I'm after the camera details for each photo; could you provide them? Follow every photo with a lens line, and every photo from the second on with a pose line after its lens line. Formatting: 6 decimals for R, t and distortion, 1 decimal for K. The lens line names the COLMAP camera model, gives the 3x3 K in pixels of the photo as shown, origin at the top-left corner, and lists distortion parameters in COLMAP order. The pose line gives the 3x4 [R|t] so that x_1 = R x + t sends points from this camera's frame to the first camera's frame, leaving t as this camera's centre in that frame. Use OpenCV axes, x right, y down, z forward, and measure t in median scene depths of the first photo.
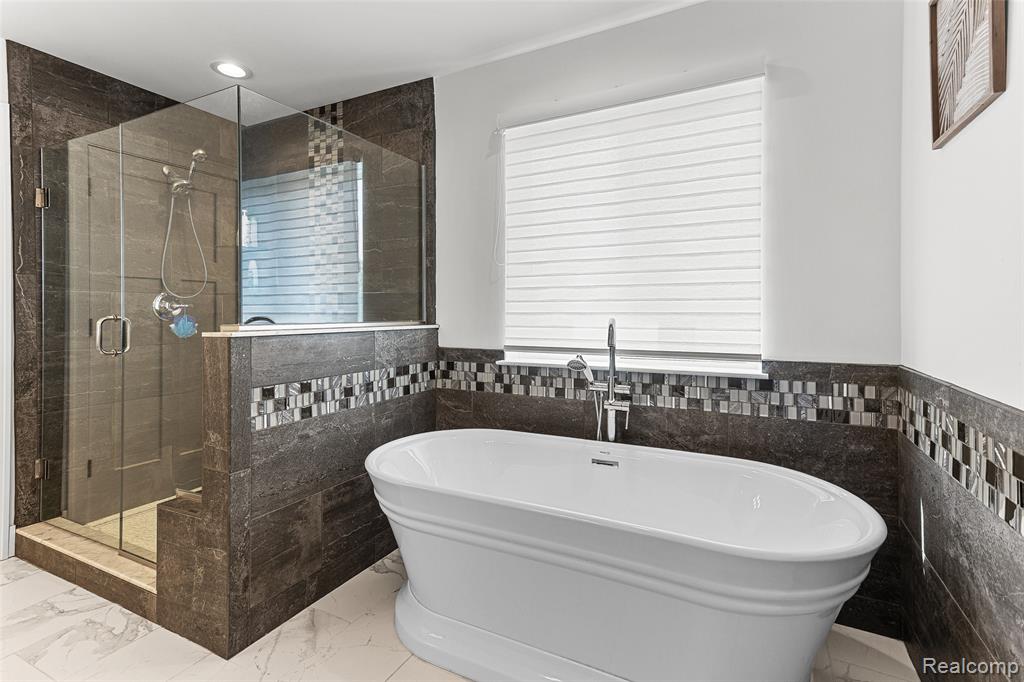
lens RADIAL K [[481.4, 0, 514.7], [0, 481.4, 332.2], [0, 0, 1]] dist [0.019747, -0.000800]
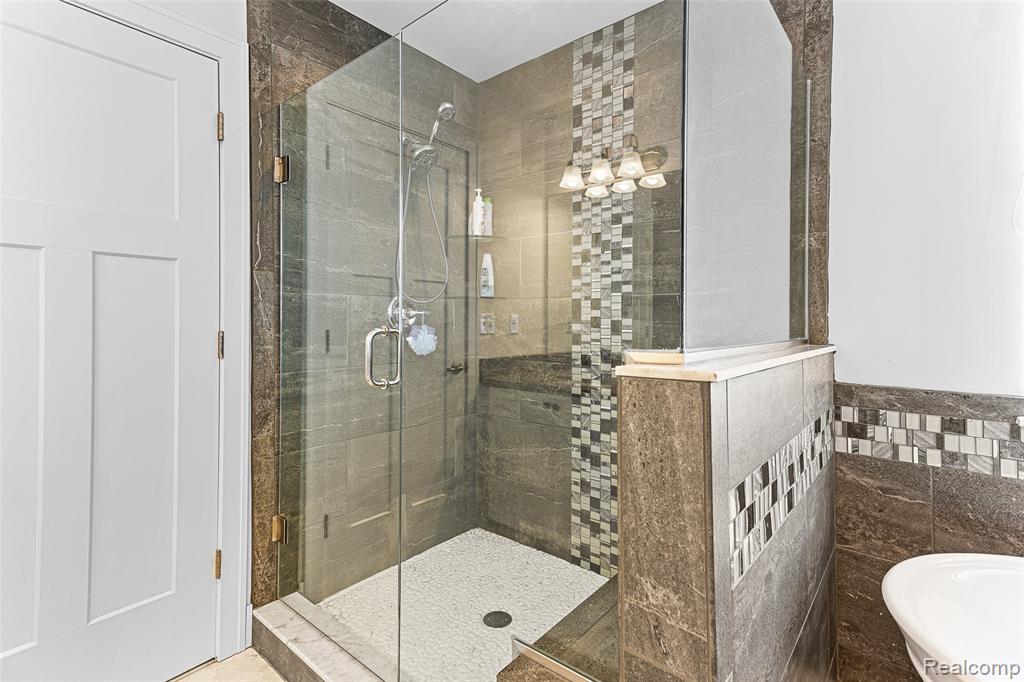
lens RADIAL K [[481.4, 0, 509.9], [0, 481.4, 345.3], [0, 0, 1]] dist [0.019747, -0.000800]
pose [[0.973714, 0.017050, -0.227135, -0.428068], [-0.014525, 0.999813, 0.012785, -0.017499], [0.227311, -0.009150, 0.973779, 0.336609]]
